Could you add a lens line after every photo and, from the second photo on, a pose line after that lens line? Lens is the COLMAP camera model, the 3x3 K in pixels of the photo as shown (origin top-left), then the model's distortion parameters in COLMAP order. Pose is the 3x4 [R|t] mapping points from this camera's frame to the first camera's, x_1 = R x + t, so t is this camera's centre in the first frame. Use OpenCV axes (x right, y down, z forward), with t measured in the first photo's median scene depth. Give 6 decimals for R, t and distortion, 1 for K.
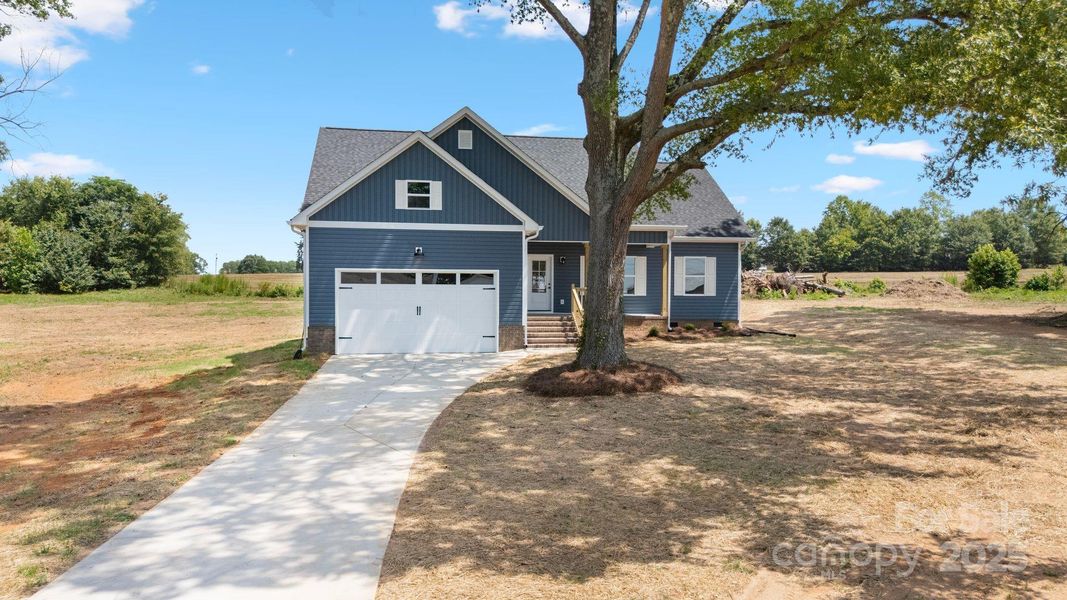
lens RADIAL K [[800.7, 0, 533.5], [0, 800.7, 300.0], [0, 0, 1]] dist [0.078651, -0.101305]
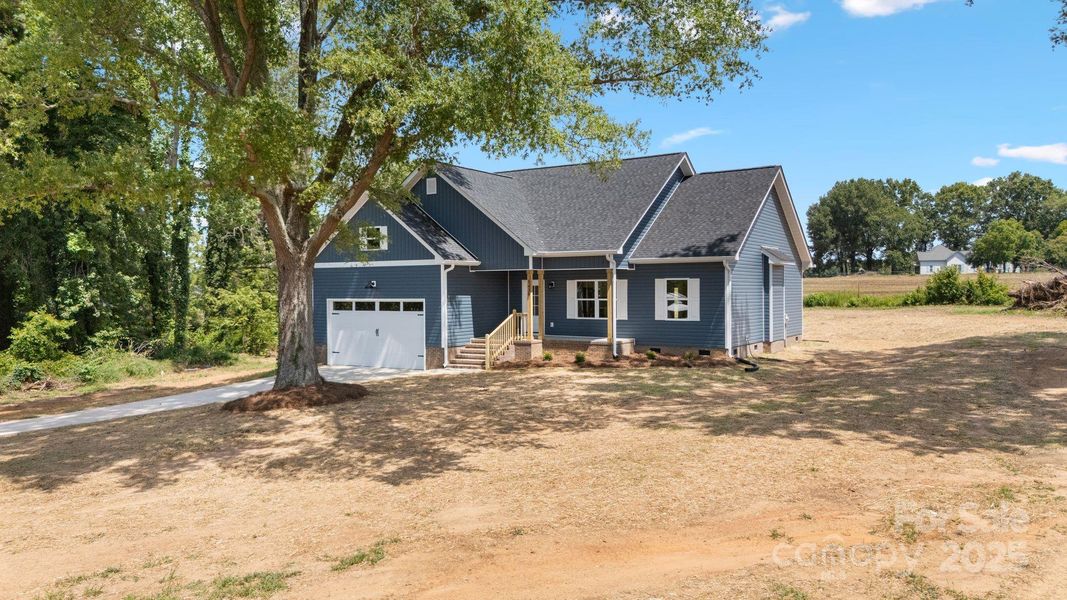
lens RADIAL K [[800.7, 0, 533.5], [0, 800.7, 300.0], [0, 0, 1]] dist [0.078651, -0.101305]
pose [[0.749065, -0.001053, -0.662496, 0.843980], [0.000961, 0.999999, -0.000504, -0.035309], [0.662496, -0.000259, 0.749065, 0.240593]]
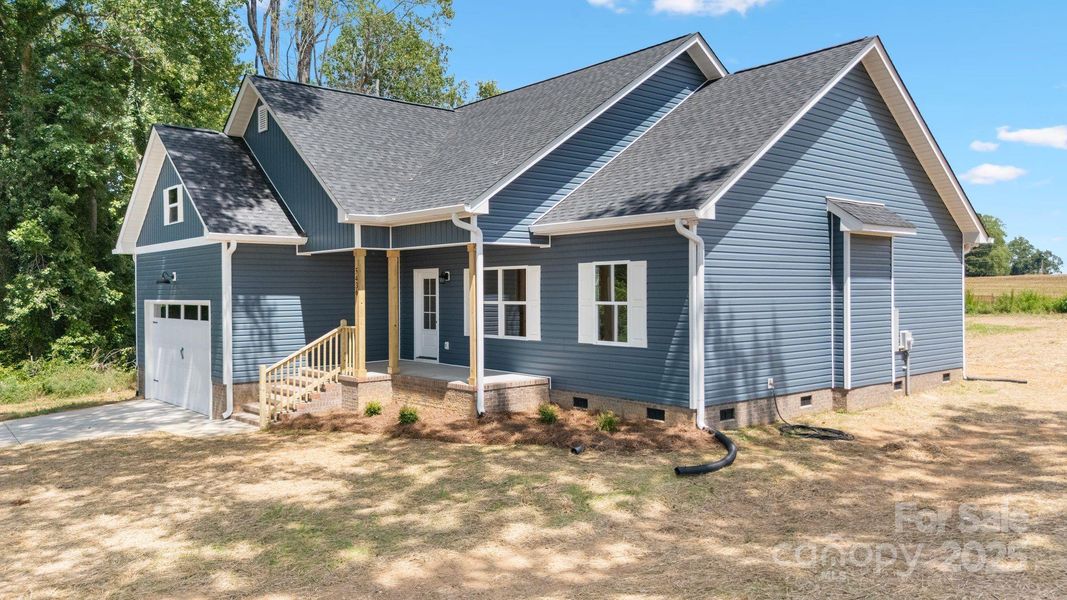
lens RADIAL K [[800.7, 0, 533.5], [0, 800.7, 300.0], [0, 0, 1]] dist [0.078651, -0.101305]
pose [[0.517928, 0.000610, -0.855424, 0.701104], [-0.001742, 0.999998, -0.000342, -0.038661], [0.855422, 0.001668, 0.517929, 0.882522]]
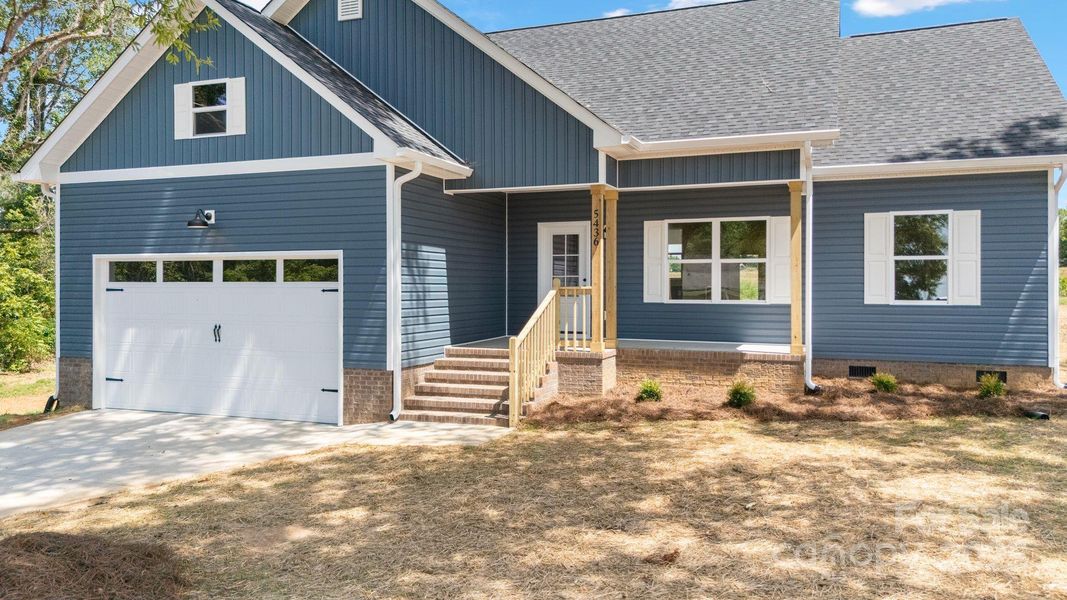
lens RADIAL K [[800.7, 0, 533.5], [0, 800.7, 300.0], [0, 0, 1]] dist [0.078651, -0.101305]
pose [[0.859377, 0.003953, -0.511326, 0.297632], [-0.003930, 0.999992, 0.001125, -0.009548], [0.511327, 0.001043, 0.859386, 0.654401]]
